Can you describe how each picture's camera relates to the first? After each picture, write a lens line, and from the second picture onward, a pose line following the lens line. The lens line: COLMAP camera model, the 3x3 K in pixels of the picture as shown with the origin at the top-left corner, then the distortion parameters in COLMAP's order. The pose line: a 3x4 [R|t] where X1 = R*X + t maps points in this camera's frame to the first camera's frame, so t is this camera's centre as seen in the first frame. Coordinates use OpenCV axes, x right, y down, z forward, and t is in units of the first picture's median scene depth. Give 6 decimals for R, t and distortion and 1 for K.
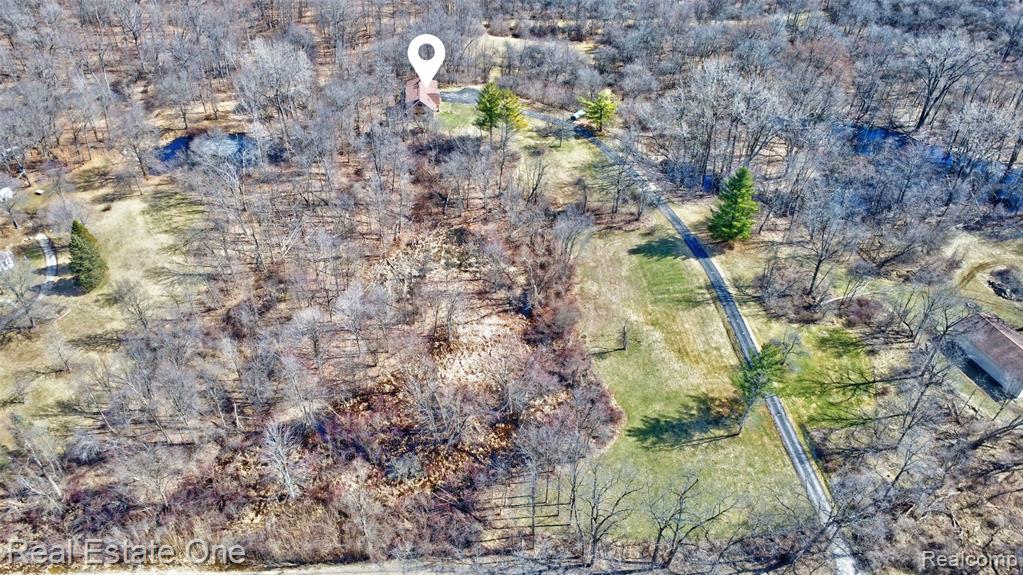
lens RADIAL K [[734.1, 0, 509.1], [0, 734.1, 284.4], [0, 0, 1]] dist [-0.022711, -0.016064]
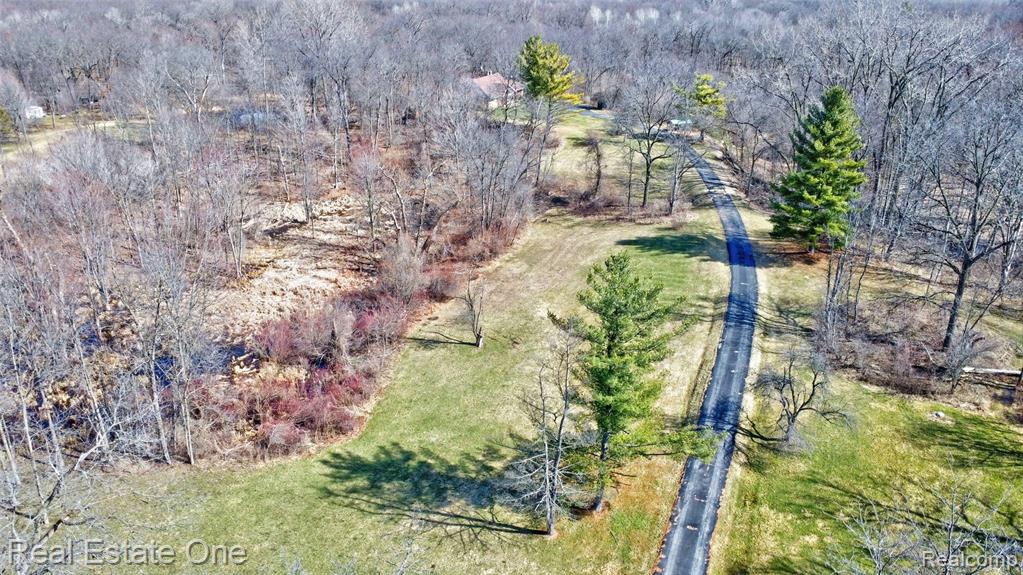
lens RADIAL K [[734.1, 0, 515.2], [0, 734.1, 290.1], [0, 0, 1]] dist [-0.022711, -0.016064]
pose [[0.896376, 0.174593, -0.407464, 0.346877], [-0.281643, 0.934115, -0.219330, 0.143401], [0.342325, 0.311361, 0.886492, 0.513583]]
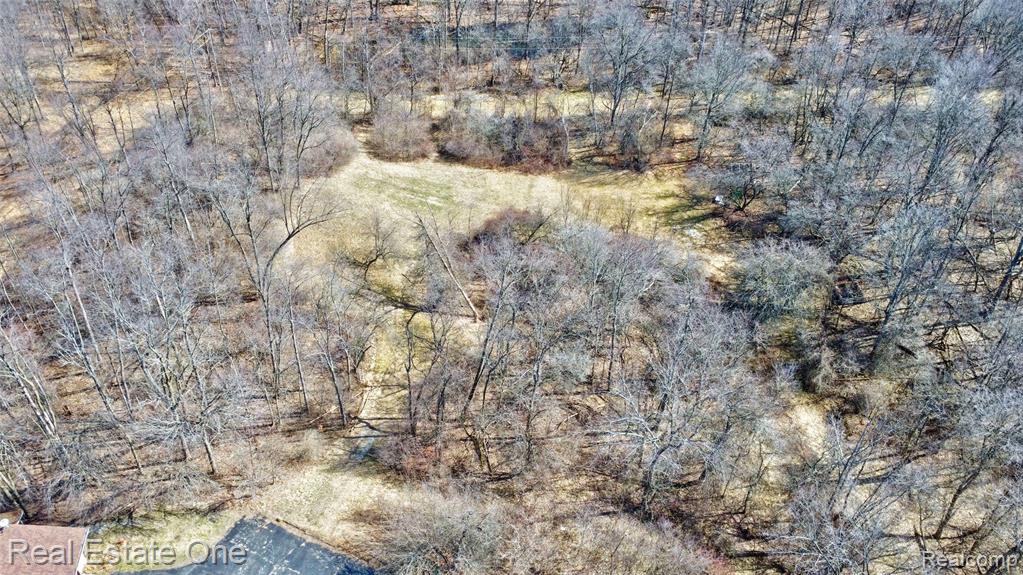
lens RADIAL K [[734.1, 0, 510.7], [0, 734.1, 289.9], [0, 0, 1]] dist [-0.022711, -0.016064]
pose [[0.994186, -0.048118, 0.096323, 0.003224], [0.046822, 0.998780, 0.015672, -0.479654], [-0.096960, -0.011071, 0.995227, 1.114995]]
